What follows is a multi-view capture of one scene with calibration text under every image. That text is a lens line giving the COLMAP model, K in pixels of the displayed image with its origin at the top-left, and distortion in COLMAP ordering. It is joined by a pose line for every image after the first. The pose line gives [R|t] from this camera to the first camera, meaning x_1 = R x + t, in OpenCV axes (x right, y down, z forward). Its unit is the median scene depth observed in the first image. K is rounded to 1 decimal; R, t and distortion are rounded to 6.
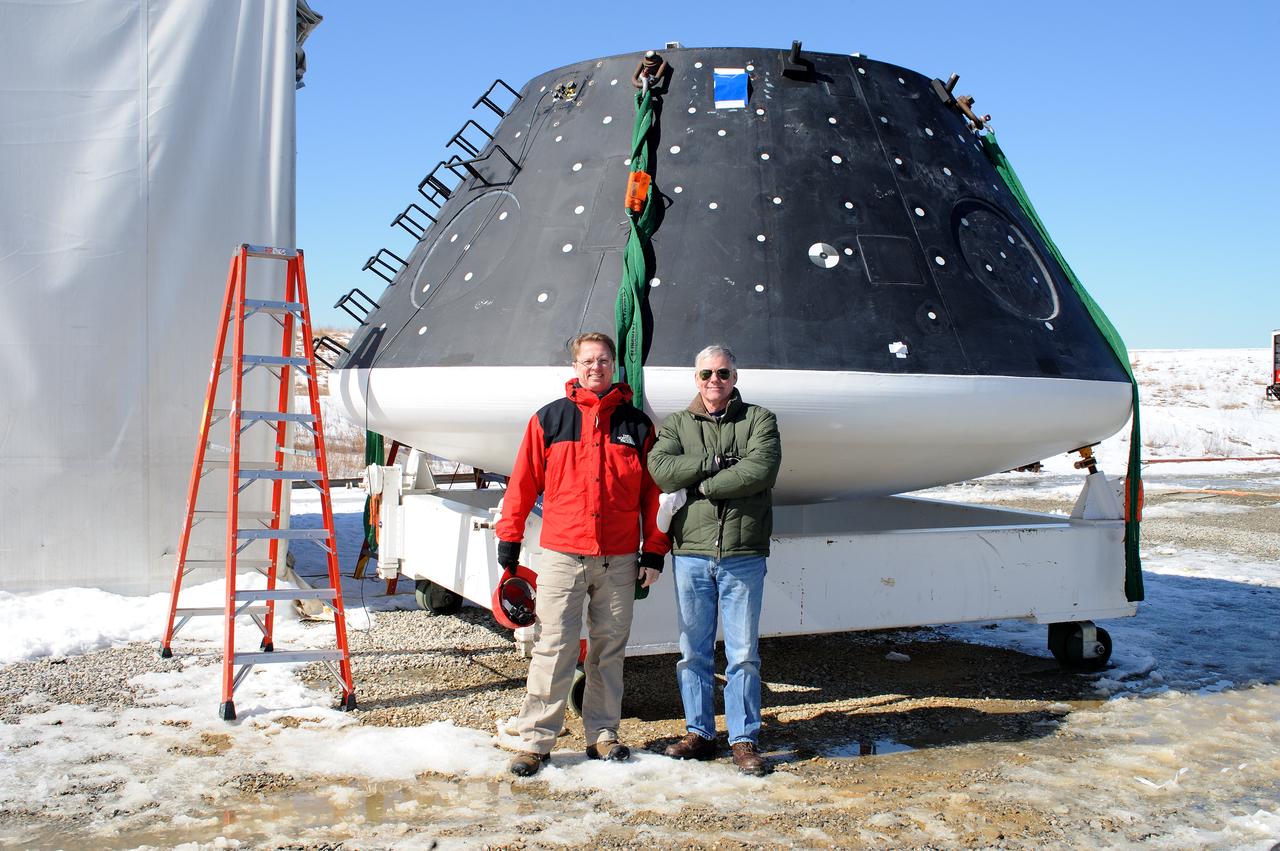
lens RADIAL K [[1215.8, 0, 591.6], [0, 1215.8, 424.2], [0, 0, 1]] dist [-0.090888, 0.002166]
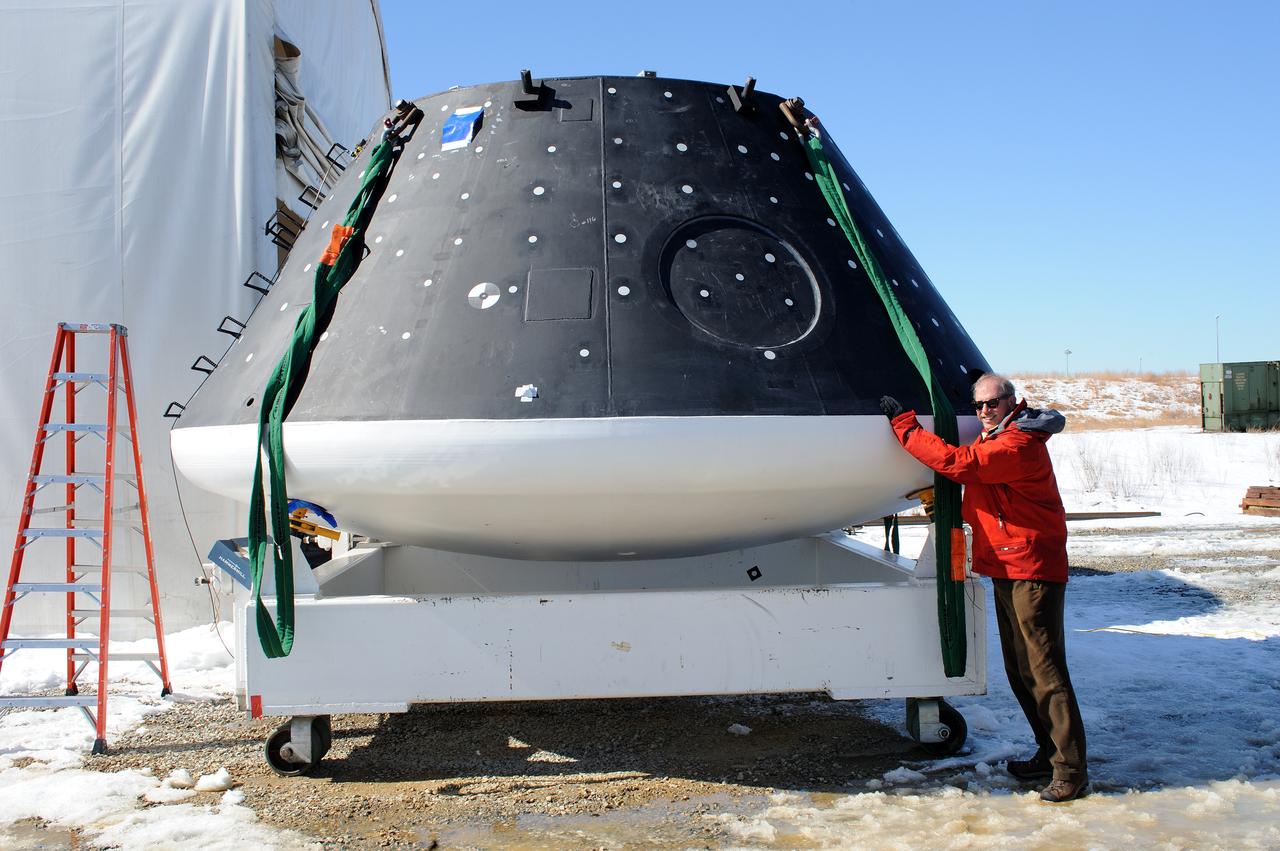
lens RADIAL K [[1215.8, 0, 591.6], [0, 1215.8, 424.2], [0, 0, 1]] dist [-0.090888, 0.002166]
pose [[0.945125, -0.037516, -0.324549, 0.514480], [0.025092, 0.998786, -0.042385, 0.002013], [0.325745, 0.031916, 0.944919, 0.125138]]
